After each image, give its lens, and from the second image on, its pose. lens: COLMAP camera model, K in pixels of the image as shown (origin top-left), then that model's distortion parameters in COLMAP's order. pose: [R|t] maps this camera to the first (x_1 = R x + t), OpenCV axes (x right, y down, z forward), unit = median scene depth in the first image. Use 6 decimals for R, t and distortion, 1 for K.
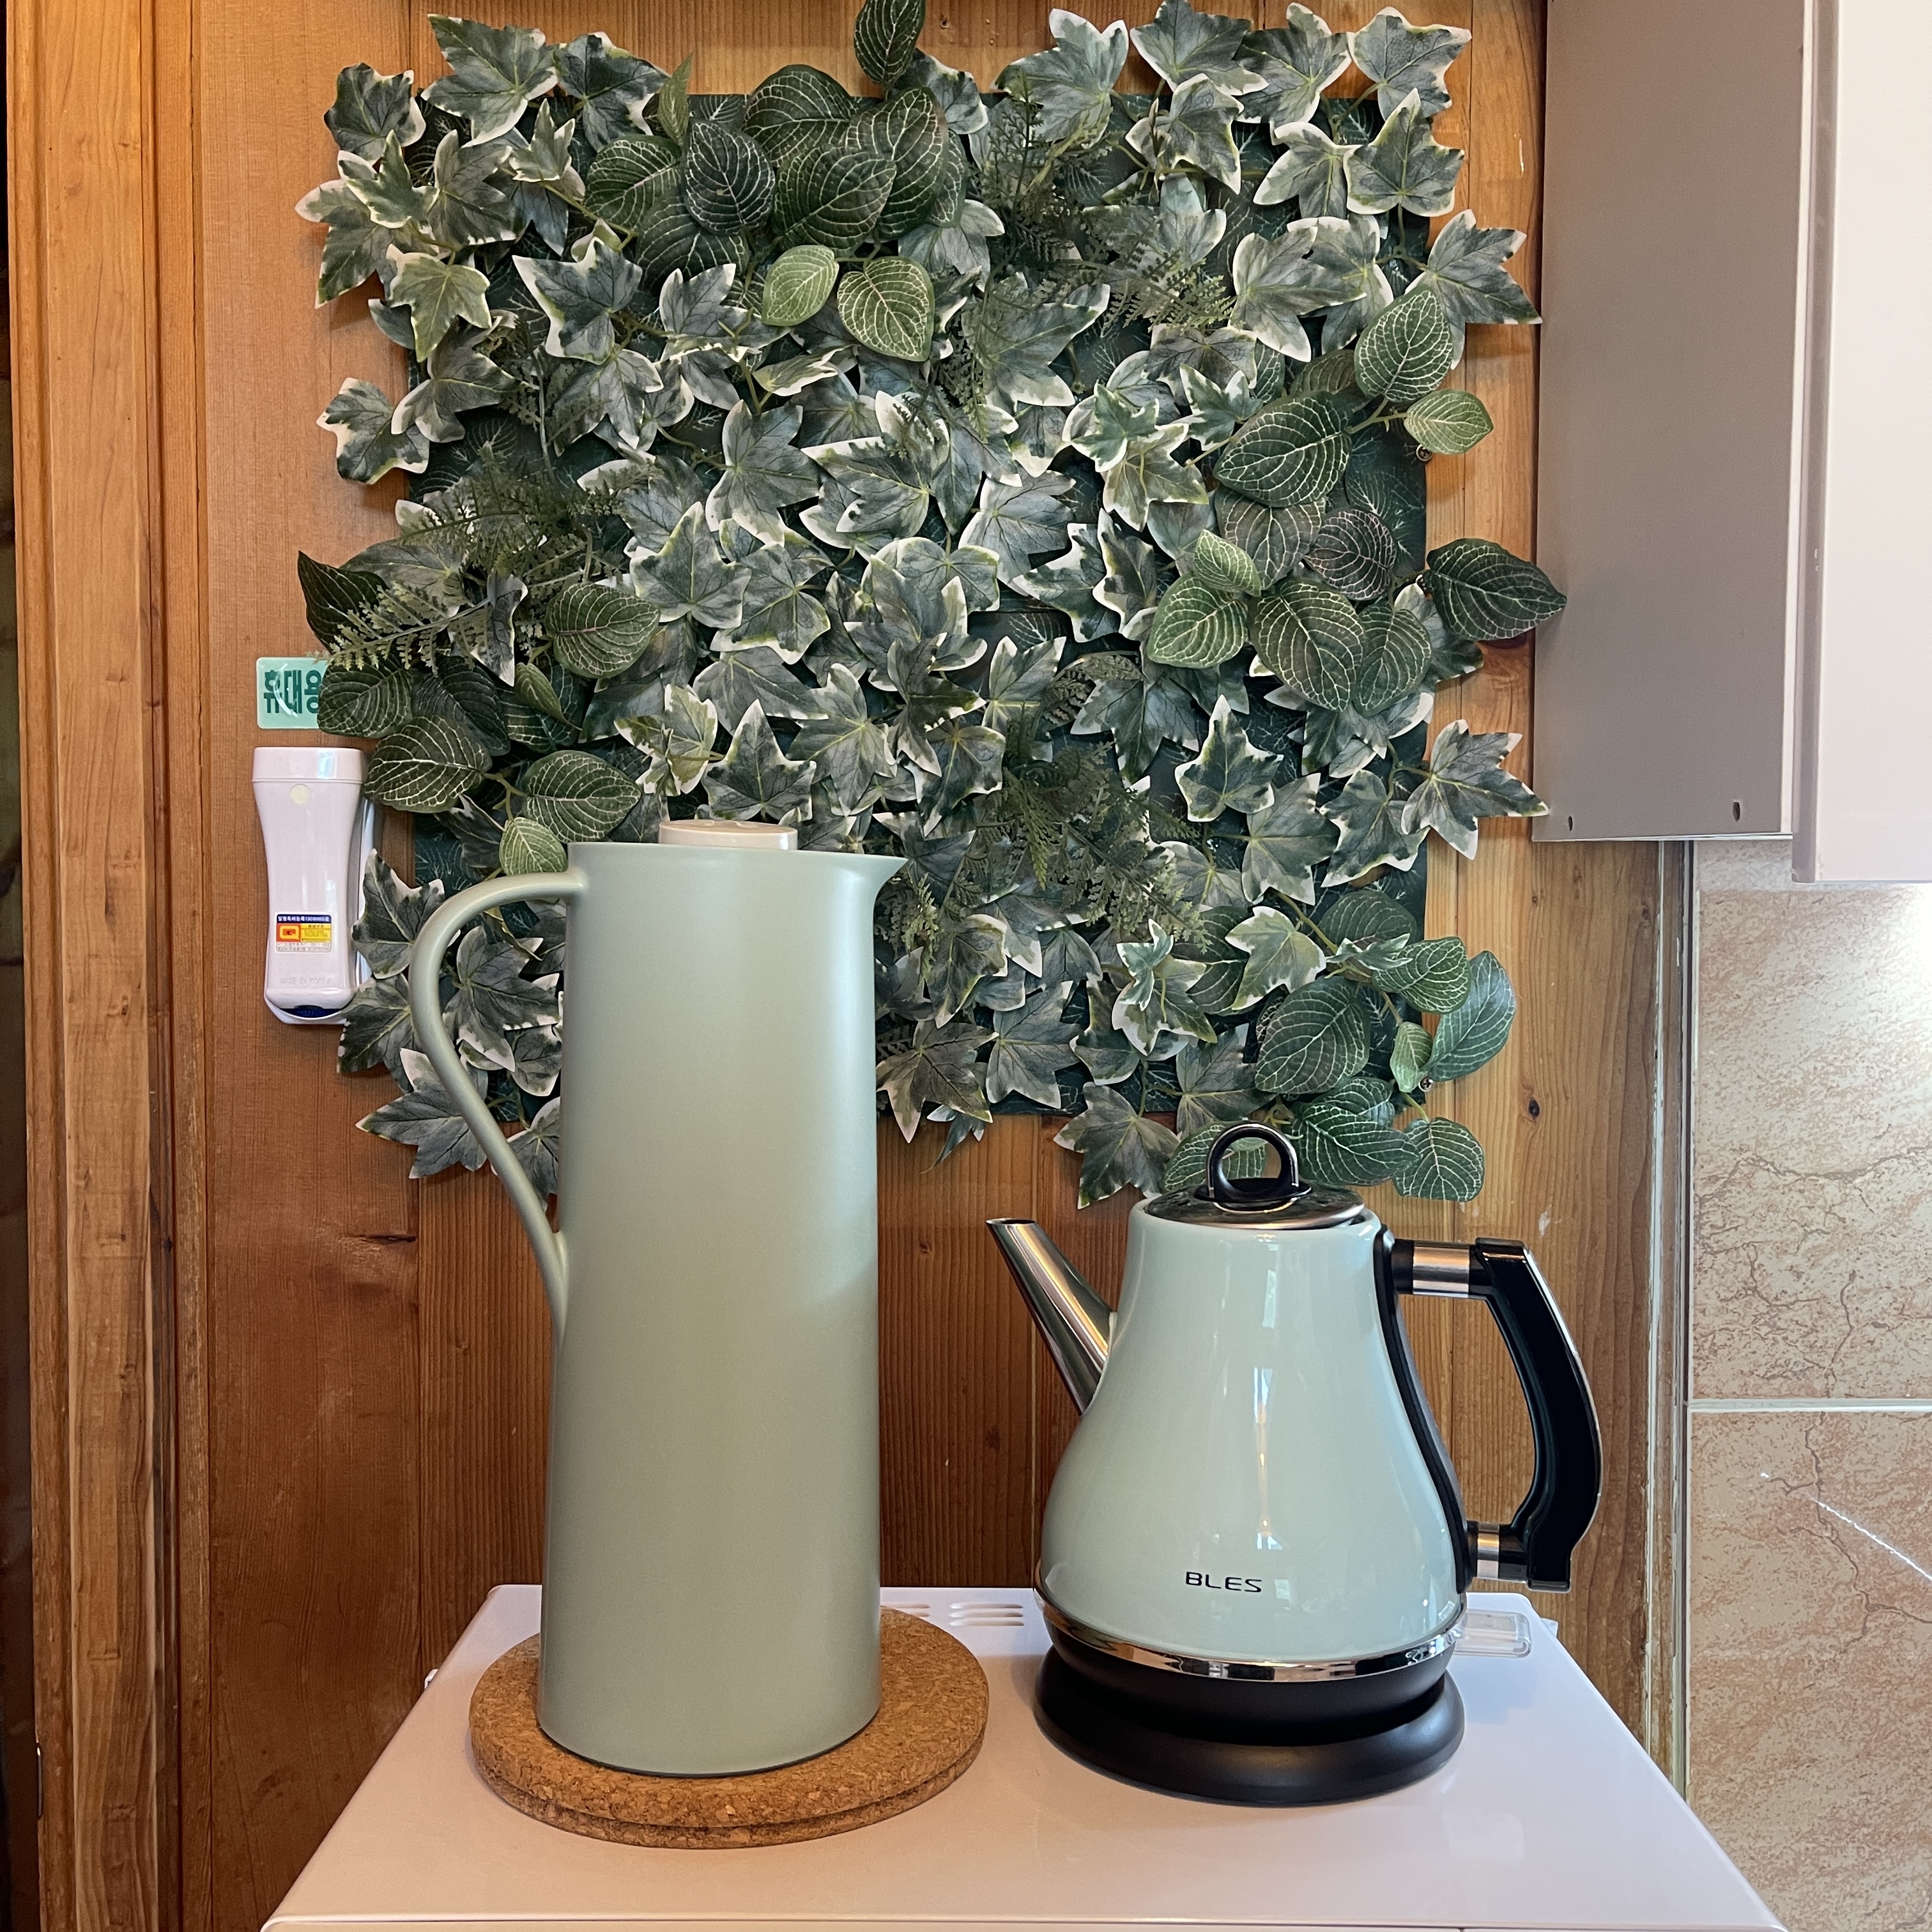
lens RADIAL K [[1968.7, 0, 968.2], [0, 1968.7, 978.4], [0, 0, 1]] dist [0.015303, 0.000000]
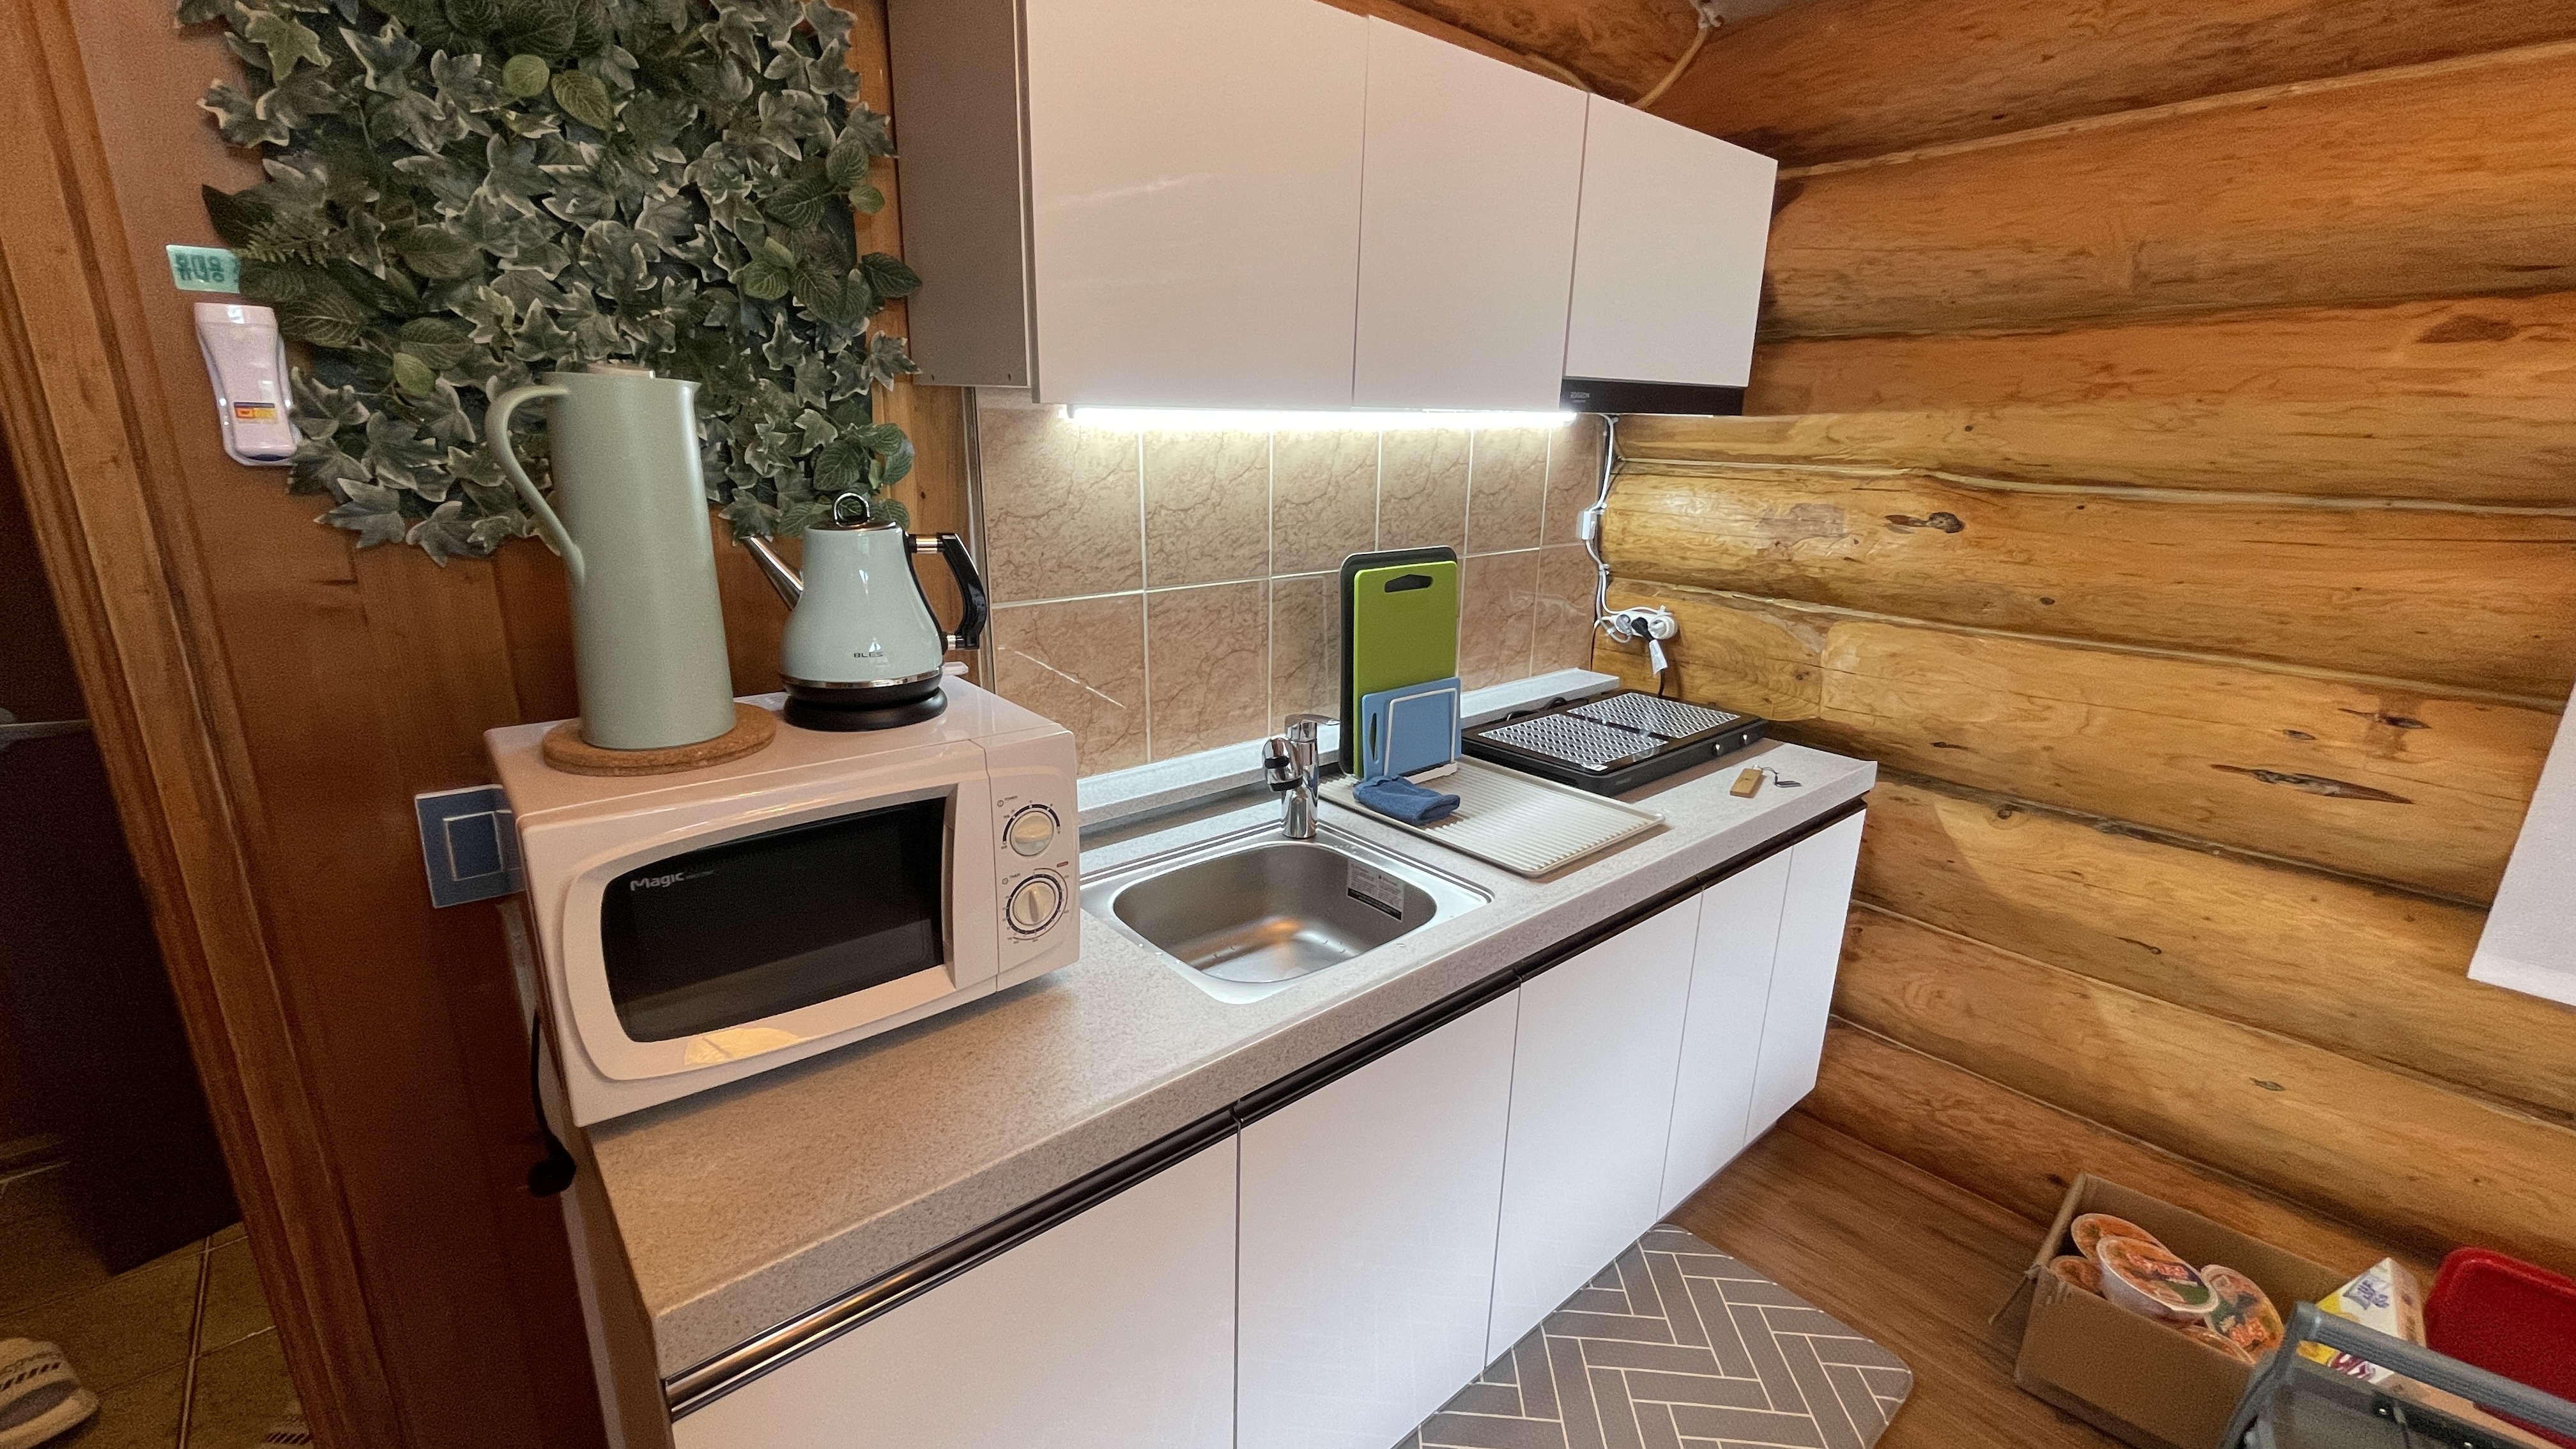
lens RADIAL K [[1060.3, 0, 1303.5], [0, 1060.3, 725.5], [0, 0, 1]] dist [0.000291, -0.000085]
pose [[0.756064, -0.167420, 0.632723, -0.272669], [0.008953, 0.969285, 0.245778, 0.023996], [-0.654437, -0.180159, 0.734340, -0.396619]]
